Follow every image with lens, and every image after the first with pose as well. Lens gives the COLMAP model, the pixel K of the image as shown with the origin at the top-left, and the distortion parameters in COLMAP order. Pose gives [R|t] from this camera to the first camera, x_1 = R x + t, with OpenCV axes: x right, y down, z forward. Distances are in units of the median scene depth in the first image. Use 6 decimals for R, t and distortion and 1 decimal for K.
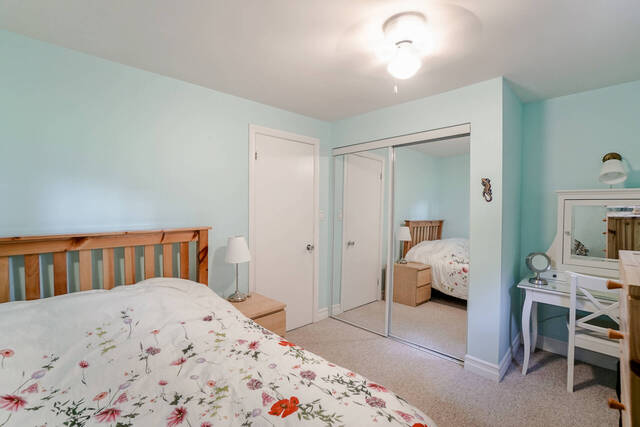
lens RADIAL K [[285.8, 0, 317.4], [0, 285.8, 216.7], [0, 0, 1]] dist [-0.042981, 0.009737]
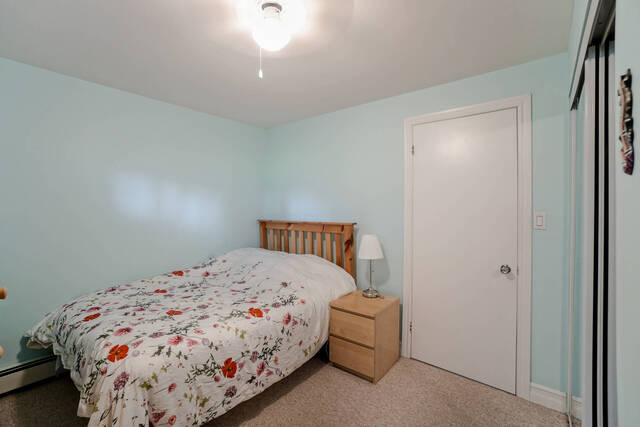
lens RADIAL K [[285.8, 0, 317.3], [0, 285.8, 207.2], [0, 0, 1]] dist [-0.042981, 0.009737]
pose [[0.112105, 0.002946, -0.993692, 1.007725], [-0.032328, 0.999477, -0.000684, -0.032233], [0.993170, 0.032201, 0.112142, 0.926869]]
